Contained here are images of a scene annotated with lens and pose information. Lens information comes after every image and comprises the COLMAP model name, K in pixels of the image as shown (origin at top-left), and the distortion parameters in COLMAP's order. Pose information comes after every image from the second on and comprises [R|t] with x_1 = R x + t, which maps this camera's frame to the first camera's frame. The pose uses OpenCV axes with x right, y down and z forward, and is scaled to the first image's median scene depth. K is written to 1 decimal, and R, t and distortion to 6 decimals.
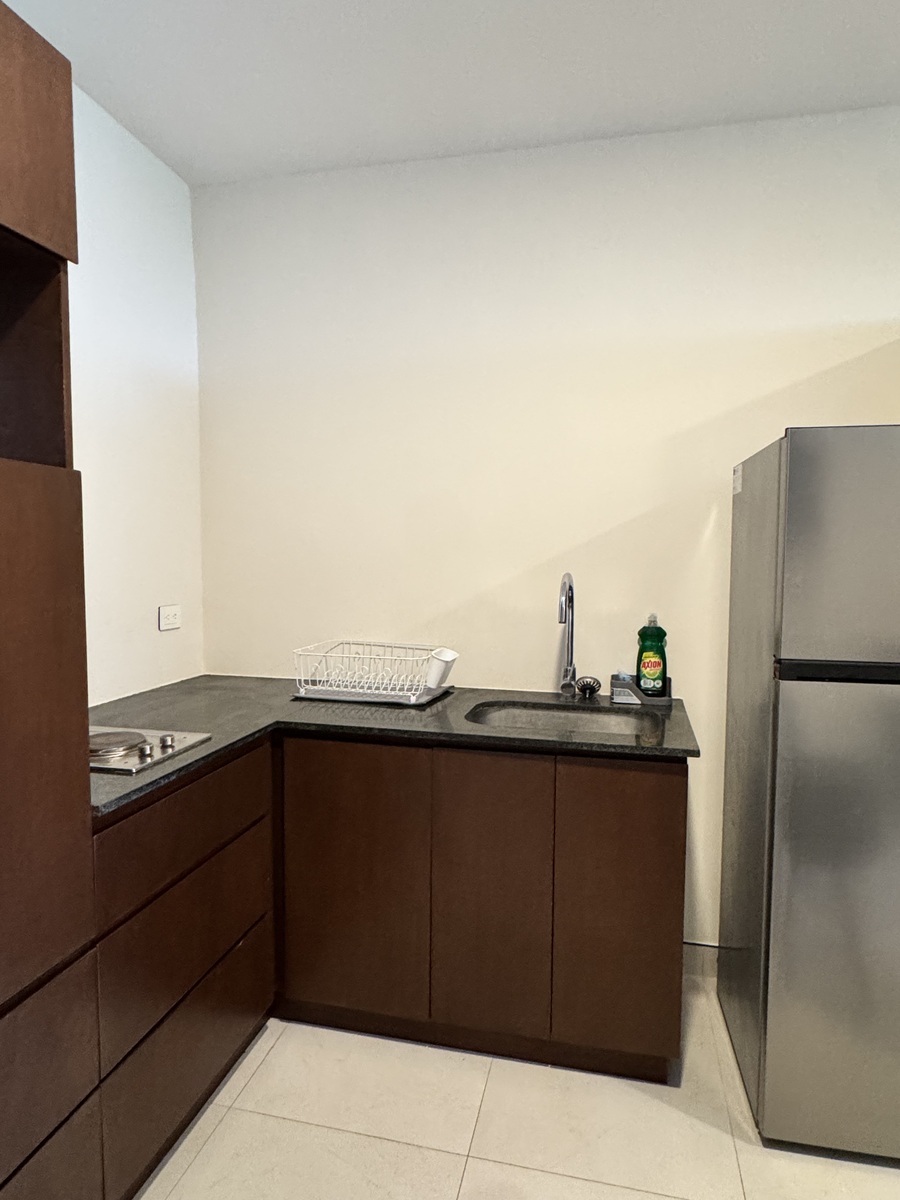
lens RADIAL K [[719.3, 0, 449.5], [0, 719.3, 592.9], [0, 0, 1]] dist [-0.032213, 0.000923]
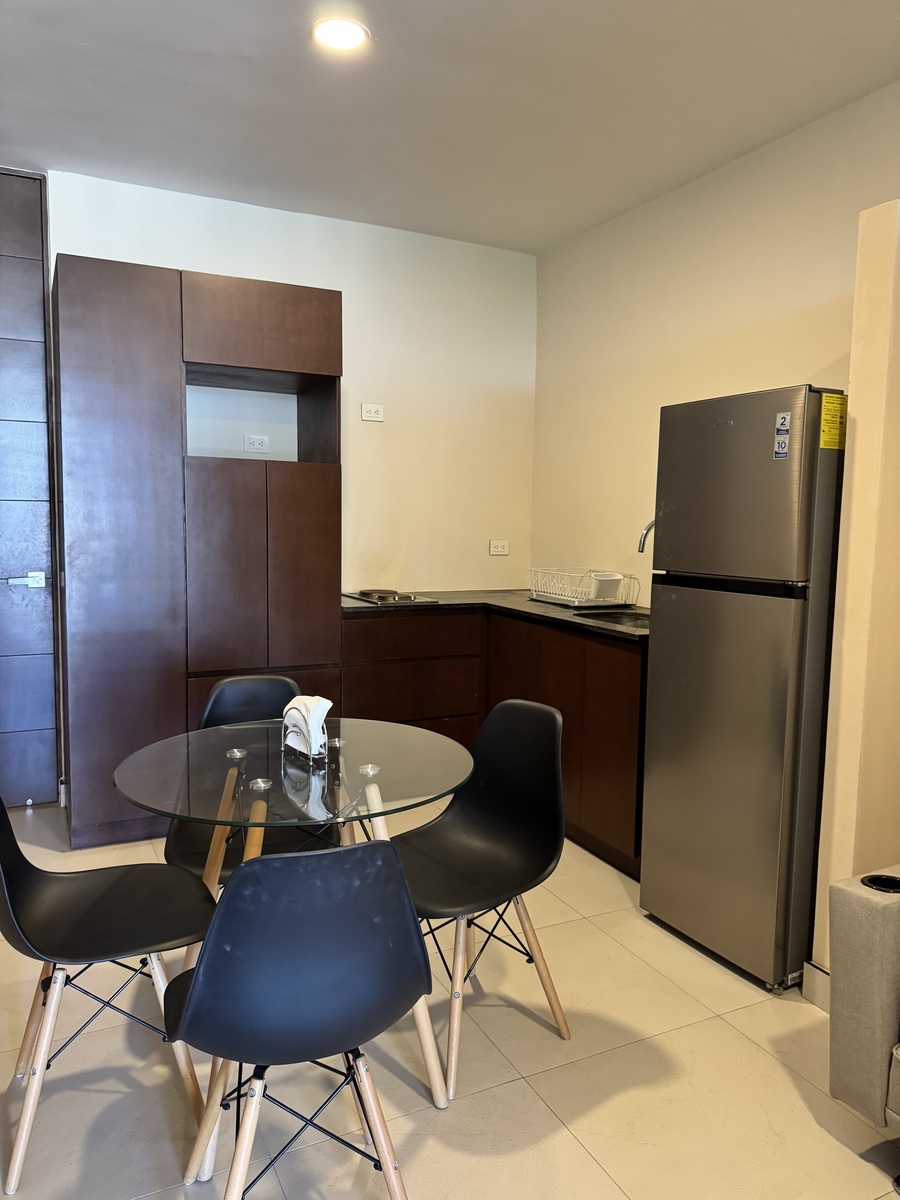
lens RADIAL K [[834.9, 0, 450.0], [0, 834.9, 600.0], [0, 0, 1]] dist [0.003378, -0.001268]
pose [[0.644657, 0.081345, -0.760132, 1.086328], [-0.056642, 0.996672, 0.058621, 0.055724], [0.762371, 0.005265, 0.647119, -0.307874]]
